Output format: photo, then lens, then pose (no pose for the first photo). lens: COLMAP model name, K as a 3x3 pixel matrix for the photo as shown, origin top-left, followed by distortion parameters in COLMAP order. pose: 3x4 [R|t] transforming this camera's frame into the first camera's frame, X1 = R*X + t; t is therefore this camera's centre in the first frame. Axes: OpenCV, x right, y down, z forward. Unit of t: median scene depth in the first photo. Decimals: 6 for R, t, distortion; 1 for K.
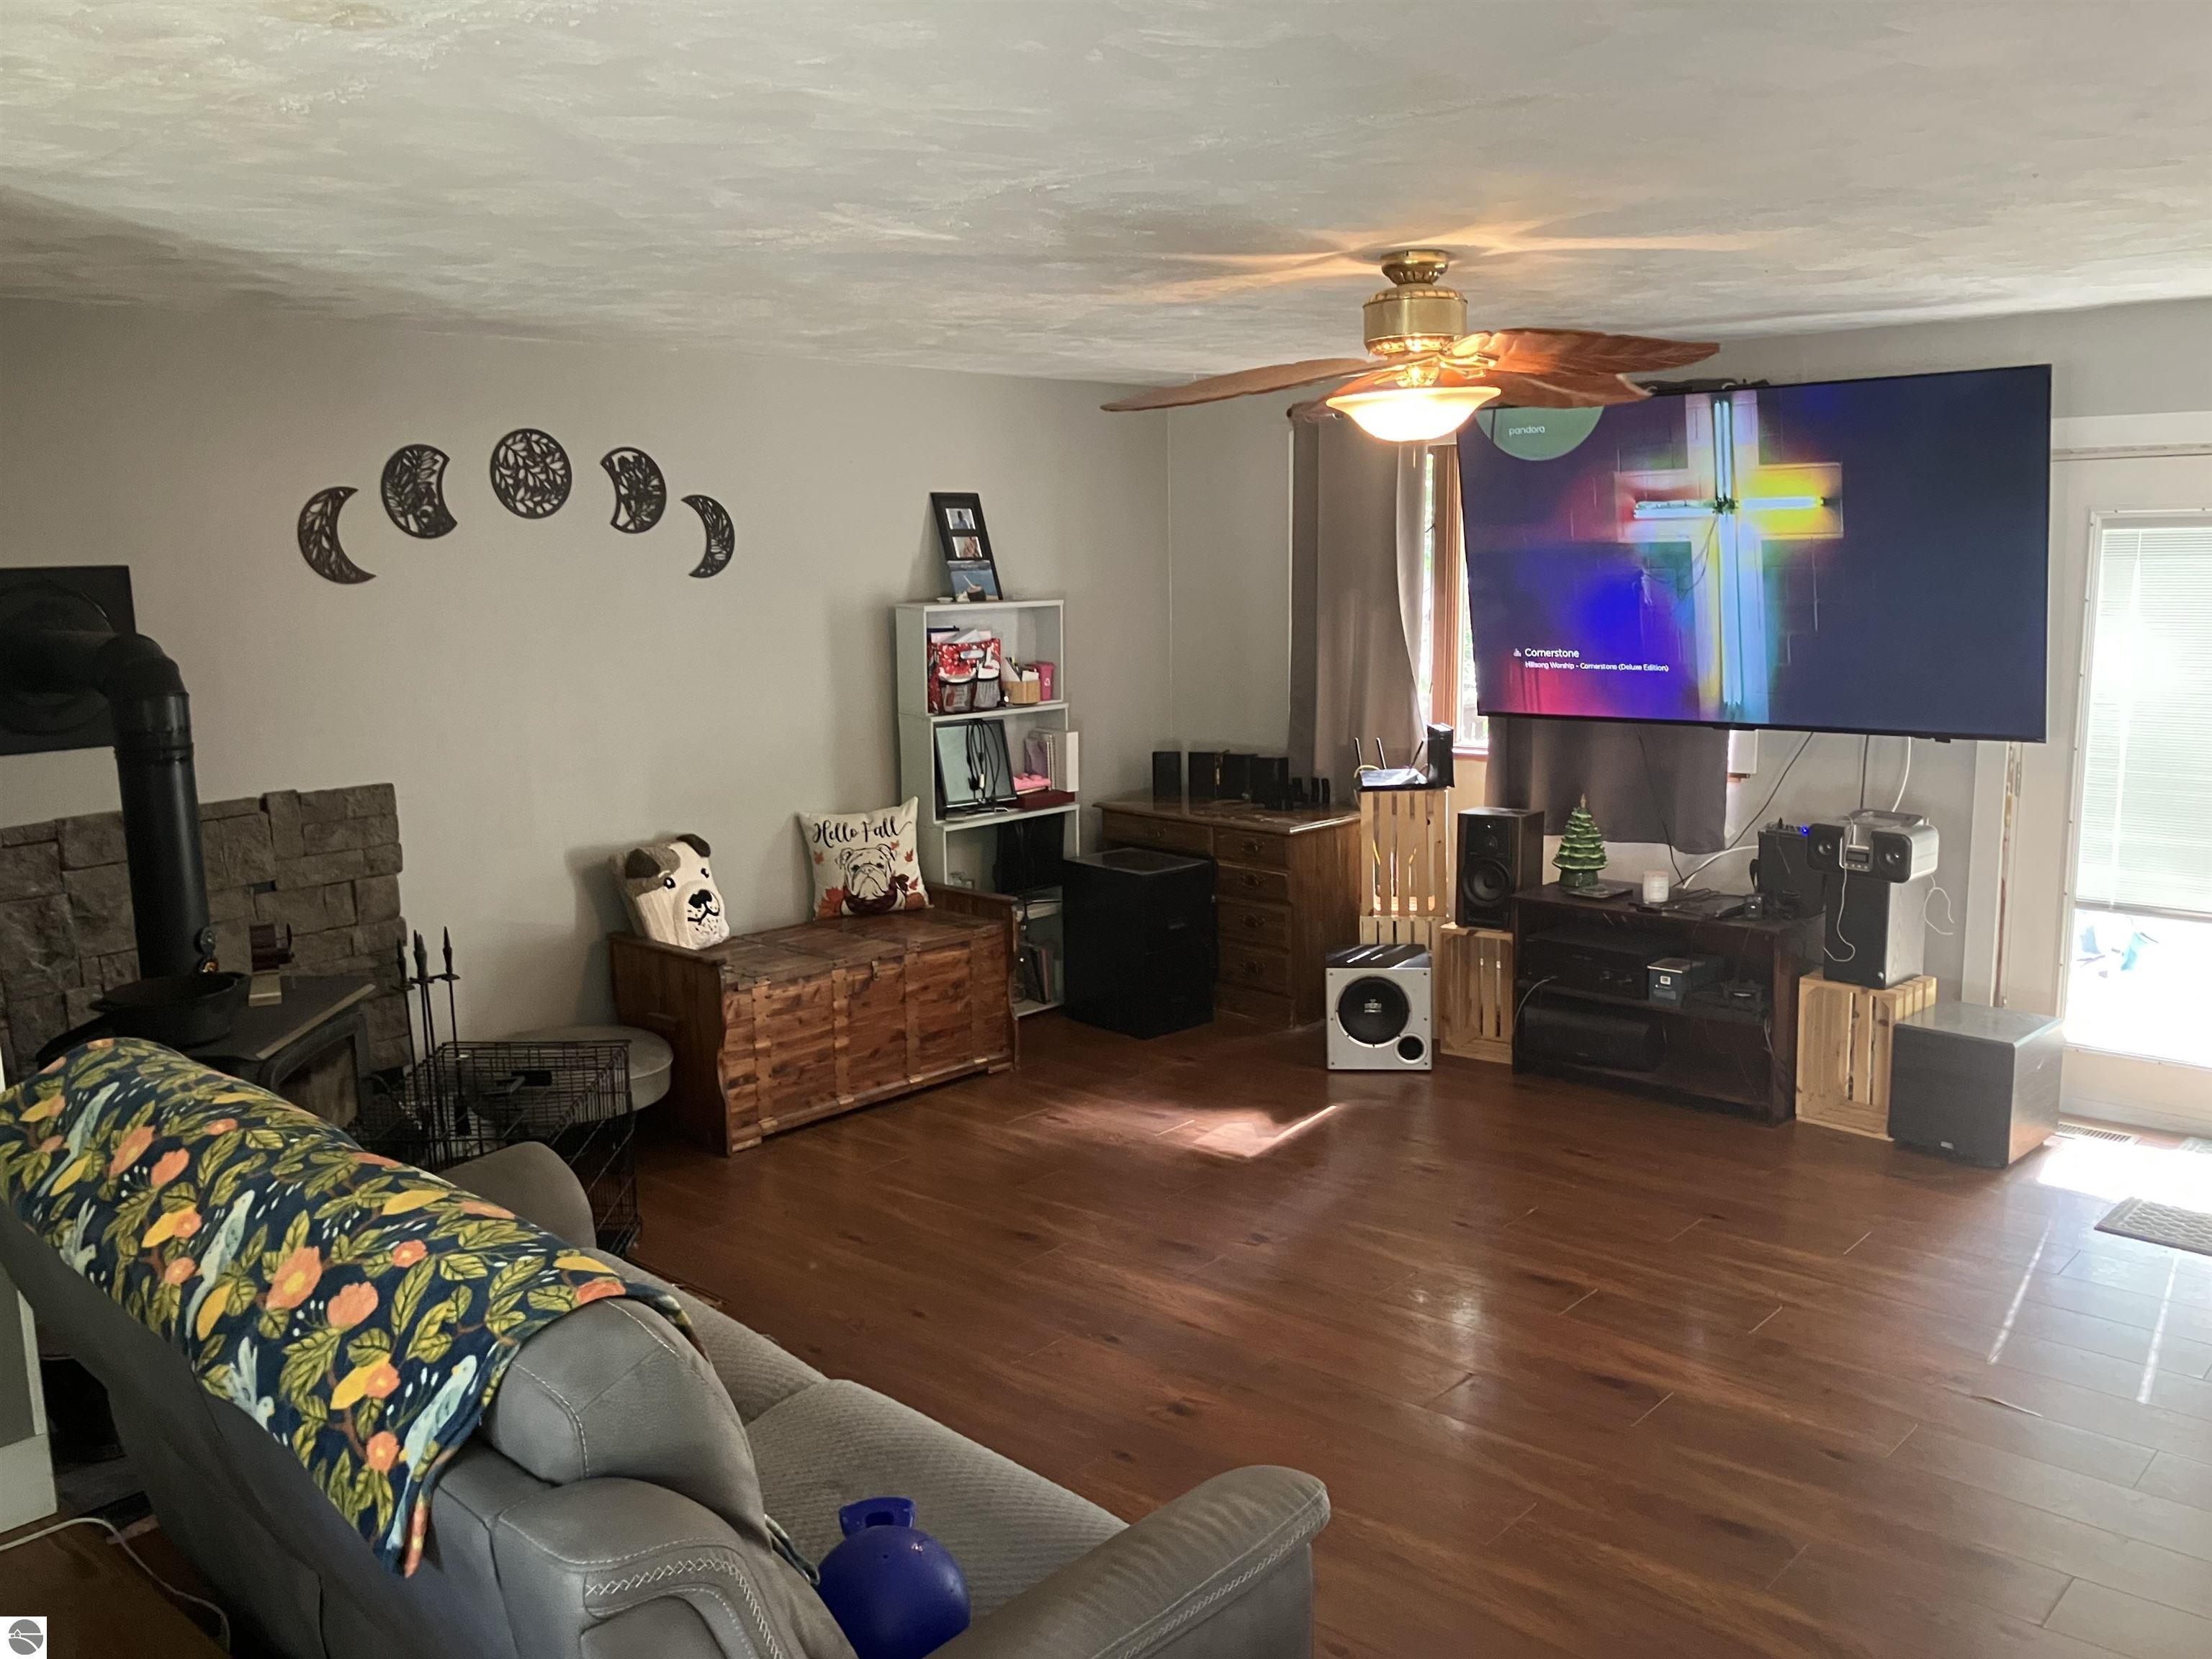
lens RADIAL K [[1845.8, 0, 1106.8], [0, 1845.8, 802.0], [0, 0, 1]] dist [0.047552, -0.056950]
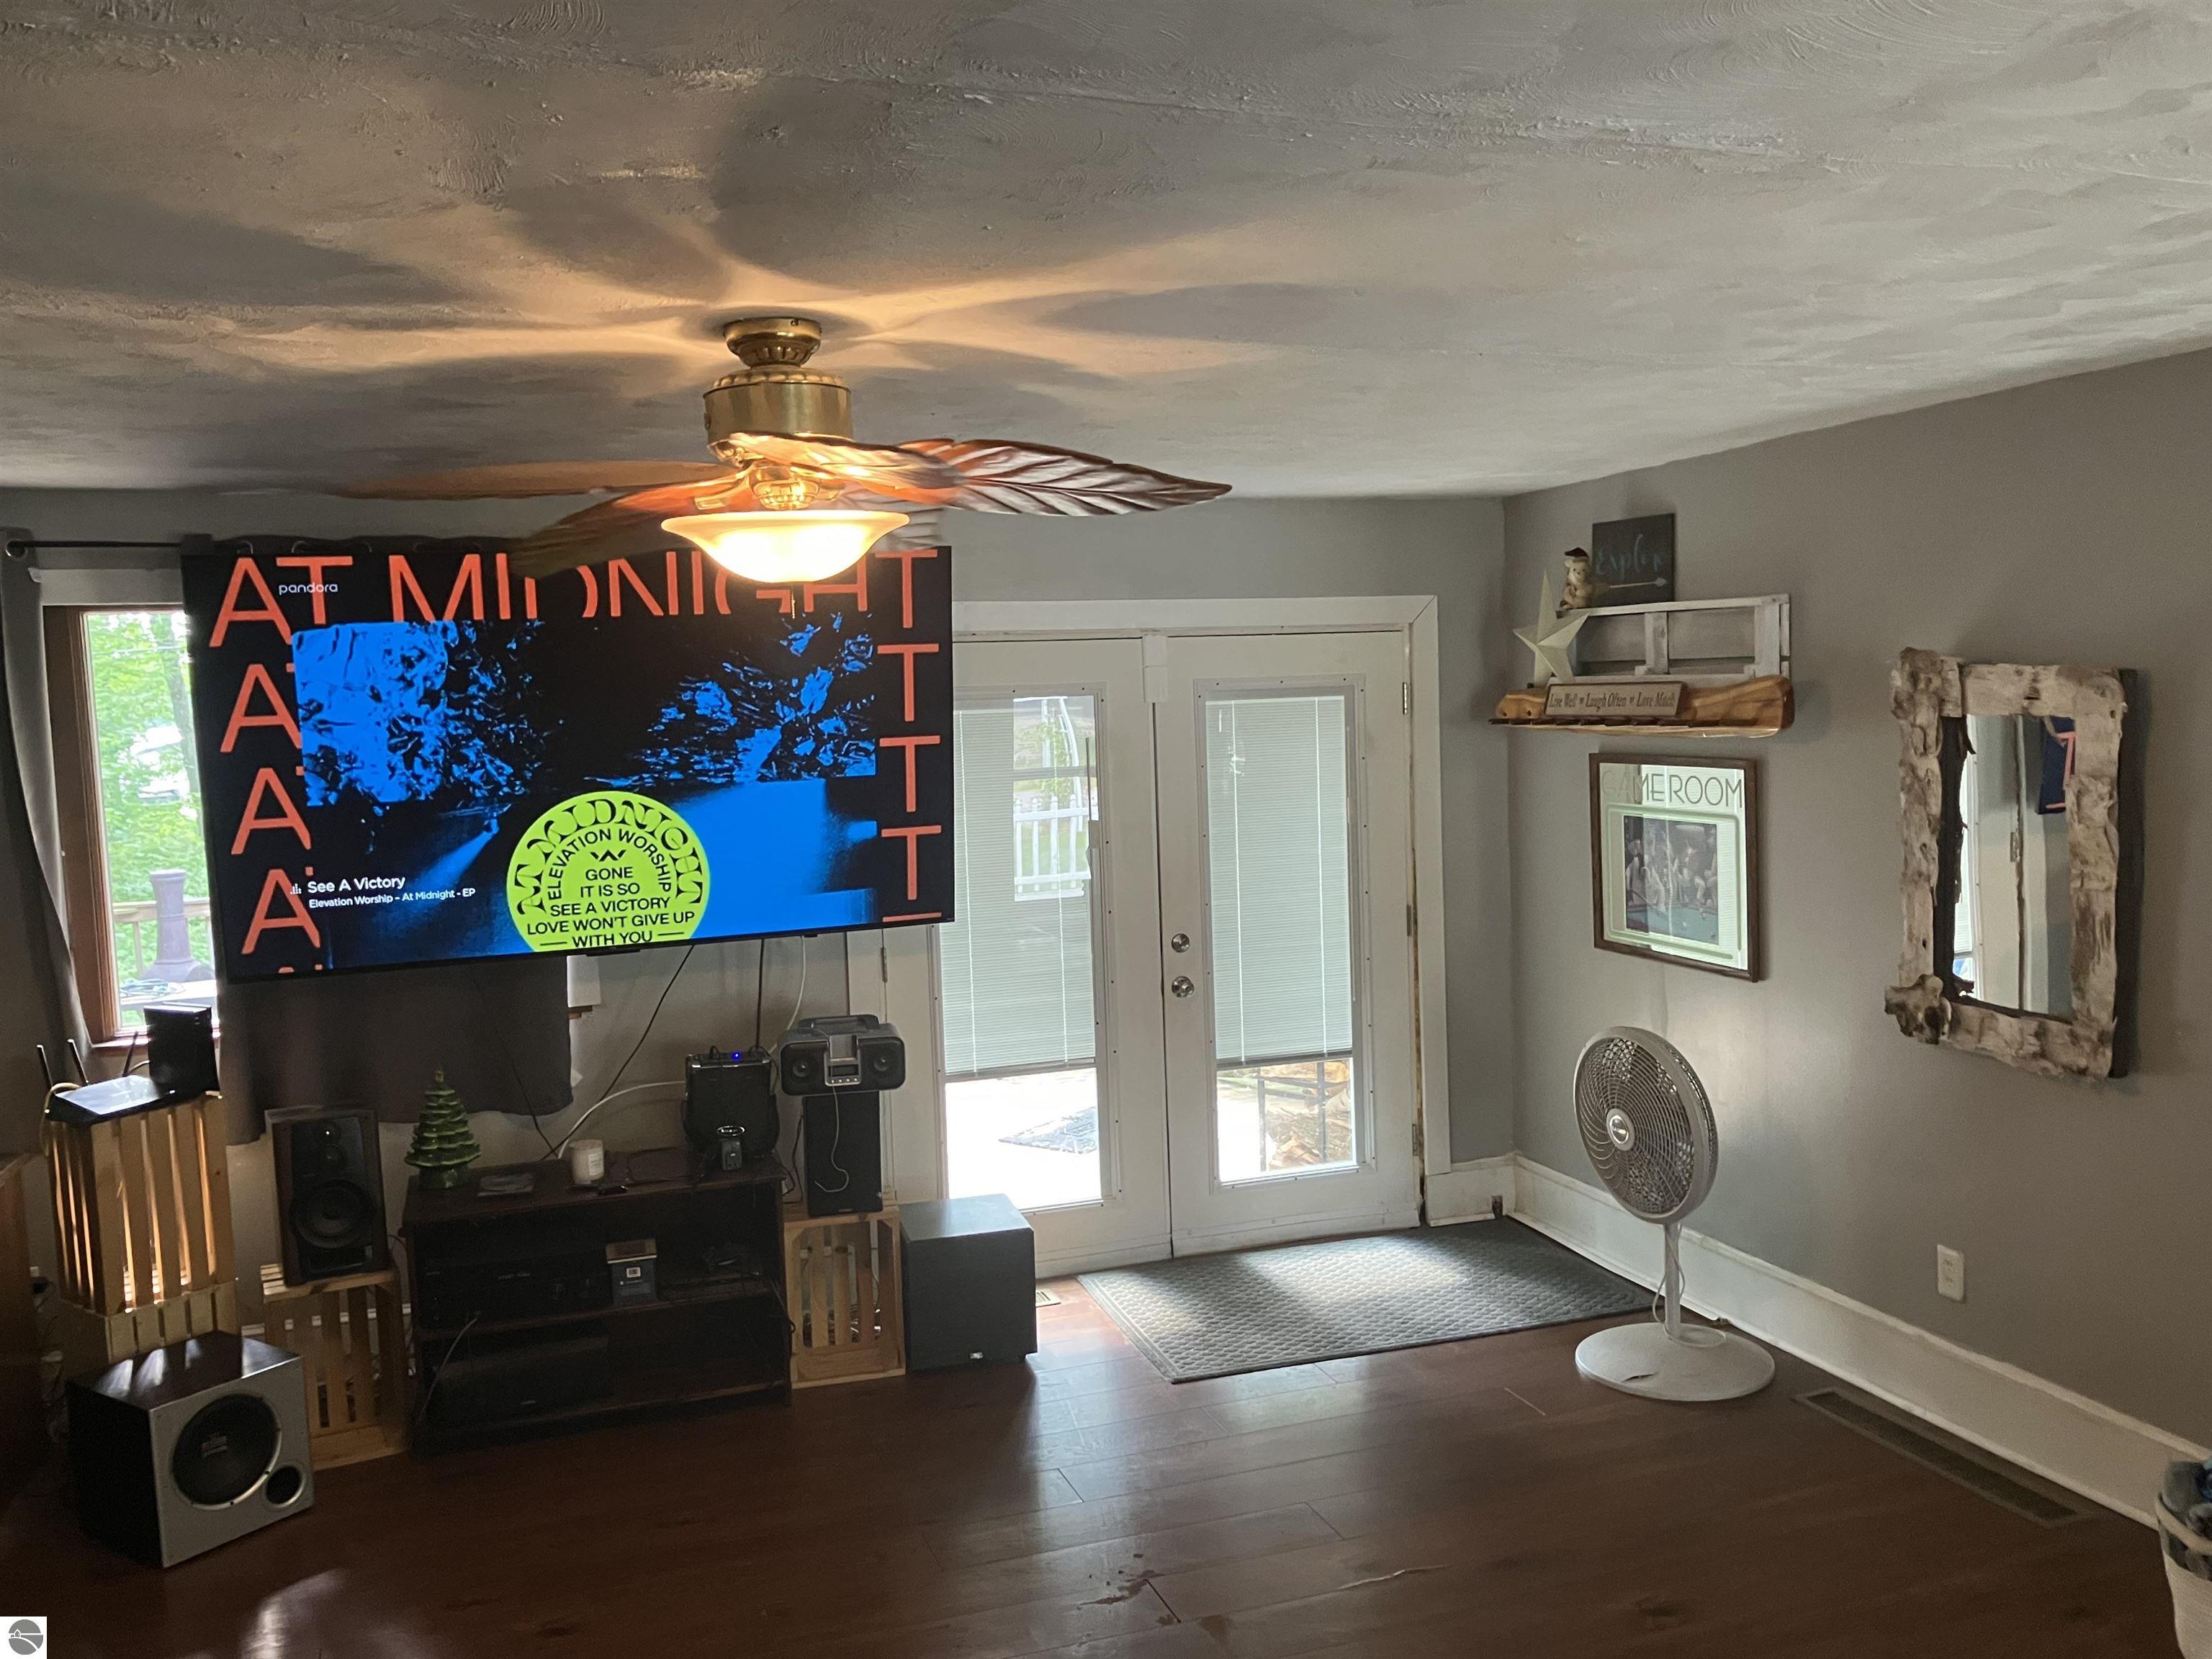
lens RADIAL K [[1845.8, 0, 1106.8], [0, 1845.8, 802.0], [0, 0, 1]] dist [0.047552, -0.056950]
pose [[0.484308, -0.051574, 0.873376, -0.291132], [0.150480, 0.988295, -0.025084, -0.054085], [-0.861859, 0.143574, 0.486400, 0.405682]]
